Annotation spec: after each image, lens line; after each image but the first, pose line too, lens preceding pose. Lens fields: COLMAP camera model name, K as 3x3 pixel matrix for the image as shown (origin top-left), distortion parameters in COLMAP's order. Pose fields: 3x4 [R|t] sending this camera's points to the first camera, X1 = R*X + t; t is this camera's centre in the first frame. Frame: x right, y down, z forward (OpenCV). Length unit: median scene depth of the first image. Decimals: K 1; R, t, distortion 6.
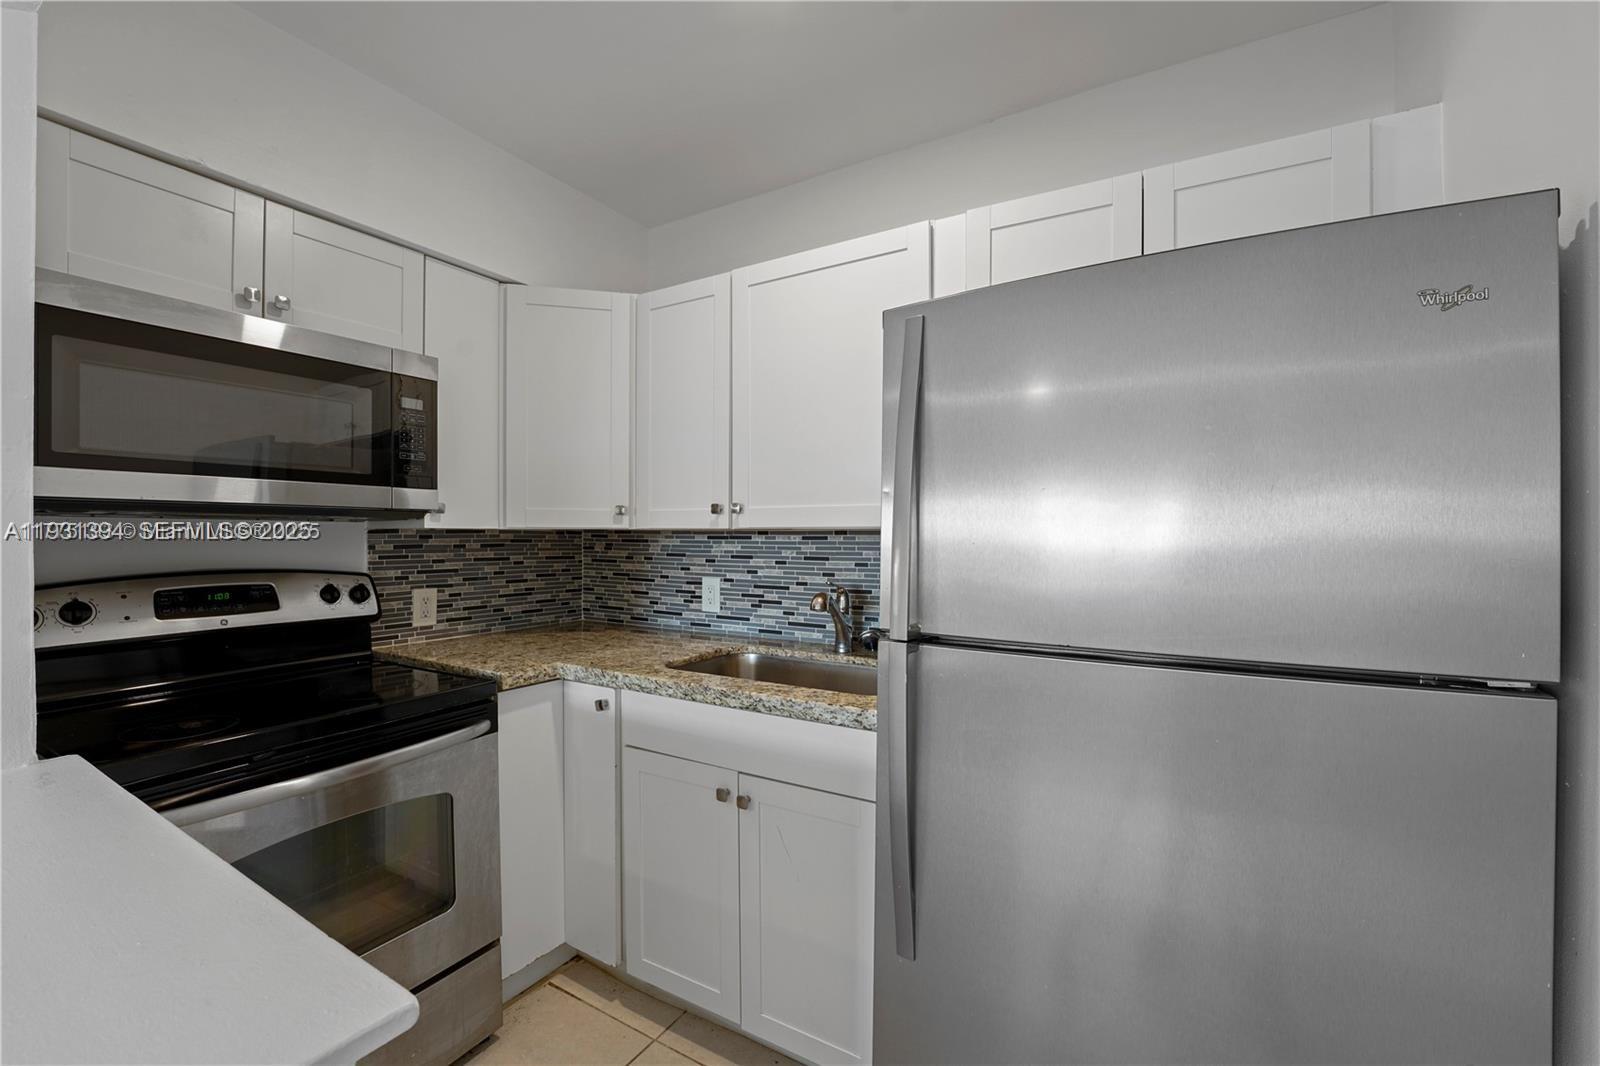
lens RADIAL K [[659.3, 0, 800.2], [0, 659.3, 538.1], [0, 0, 1]] dist [-0.025250, 0.000926]
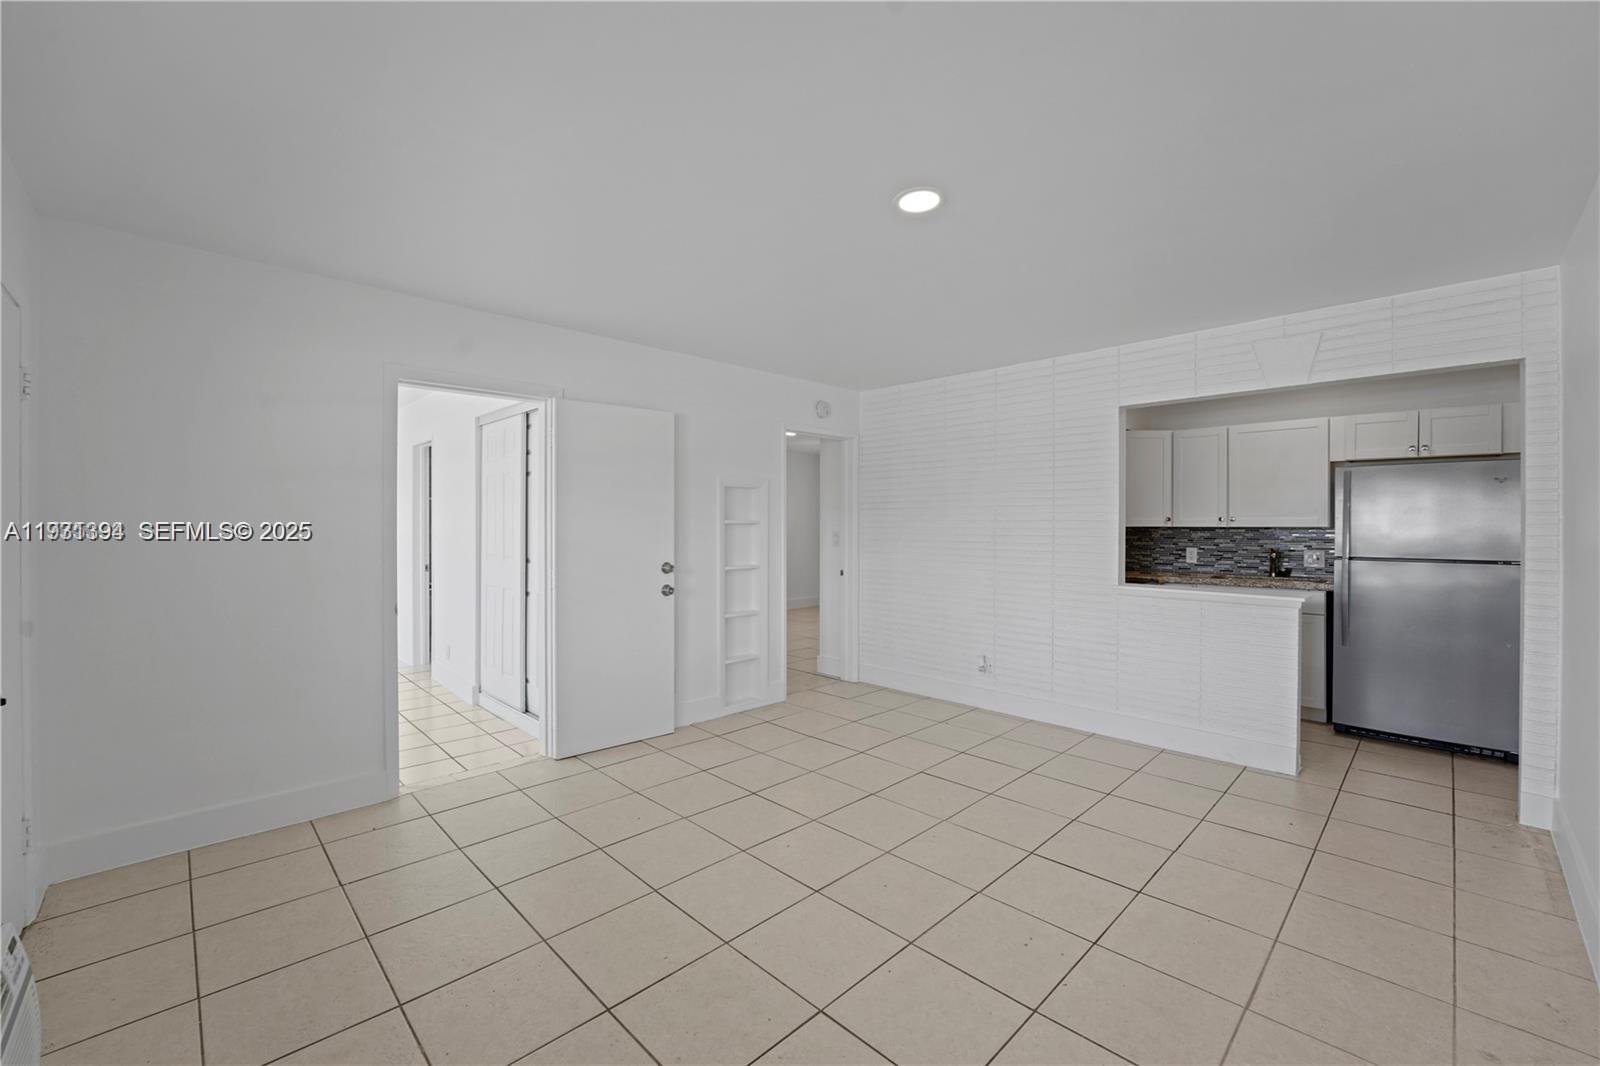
lens RADIAL K [[659.3, 0, 800.3], [0, 659.3, 524.7], [0, 0, 1]] dist [-0.025250, 0.000926]
pose [[0.971546, -0.001771, -0.236845, -0.932043], [-0.000274, 0.999963, -0.008600, -0.000221], [0.236852, 0.008420, 0.971509, -1.547211]]
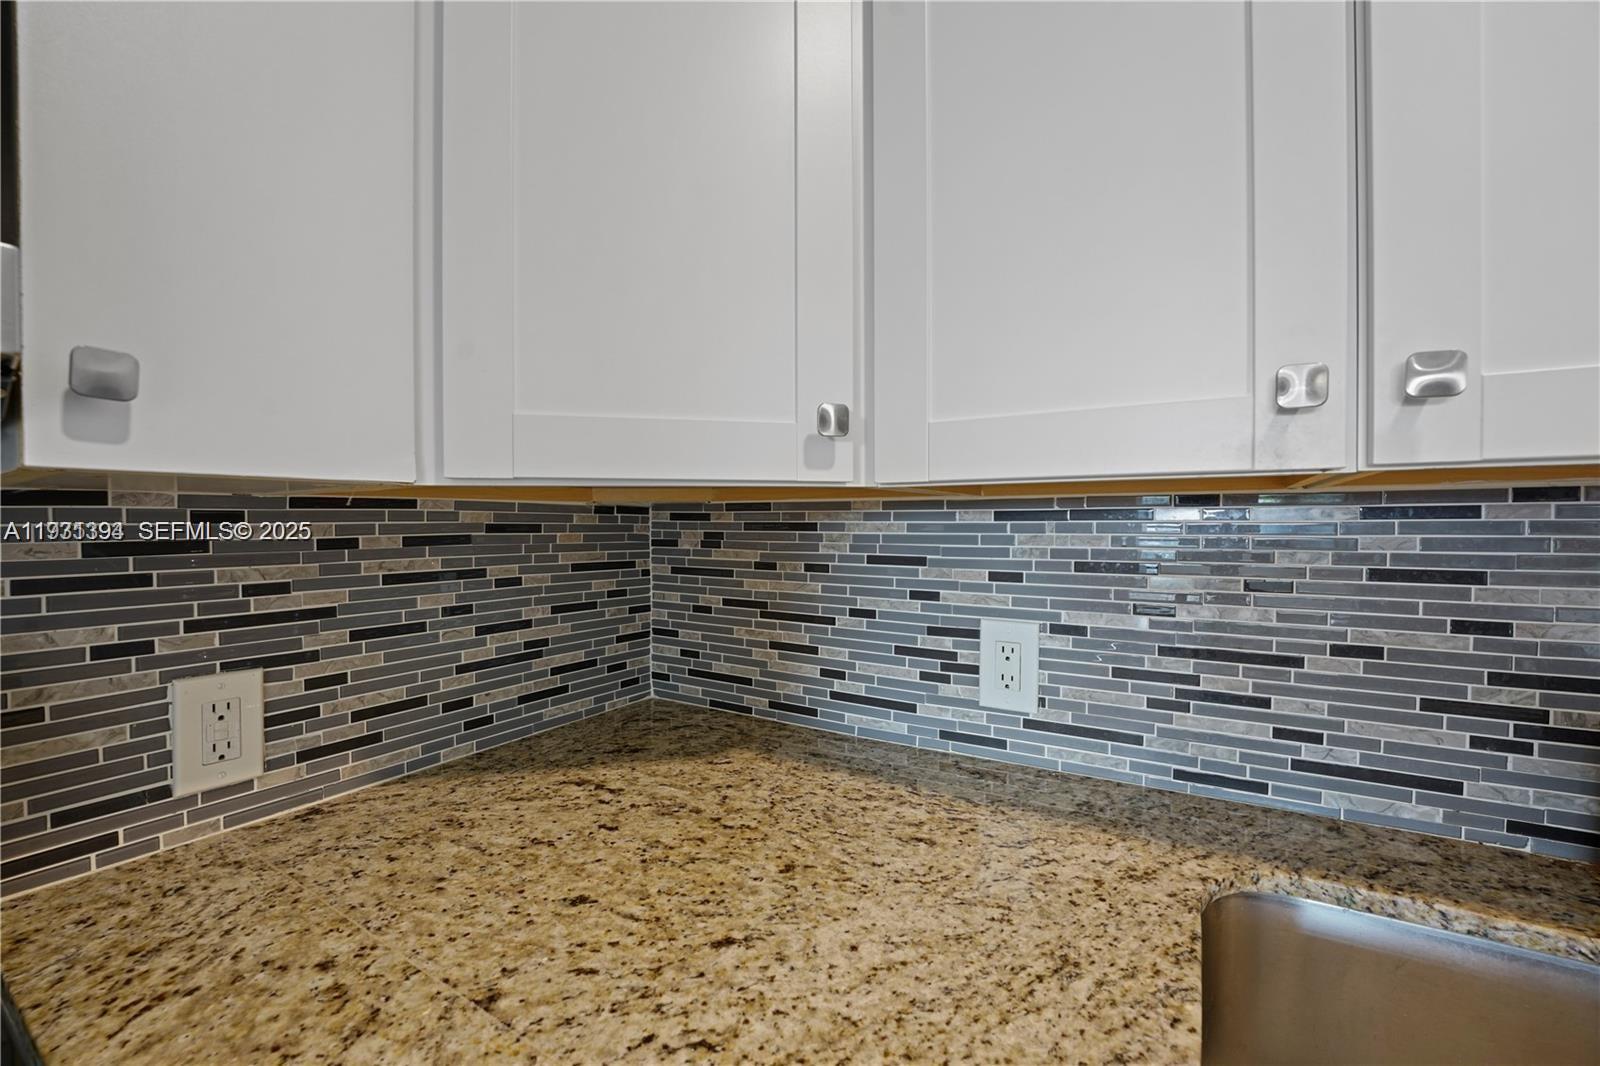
lens RADIAL K [[659.3, 0, 797.4], [0, 659.3, 536.0], [0, 0, 1]] dist [-0.025250, 0.000926]
pose [[0.999760, -0.006348, -0.020955, -0.253724], [0.006662, 0.999866, 0.014964, 0.004512], [0.020857, -0.015100, 0.999668, 0.628569]]
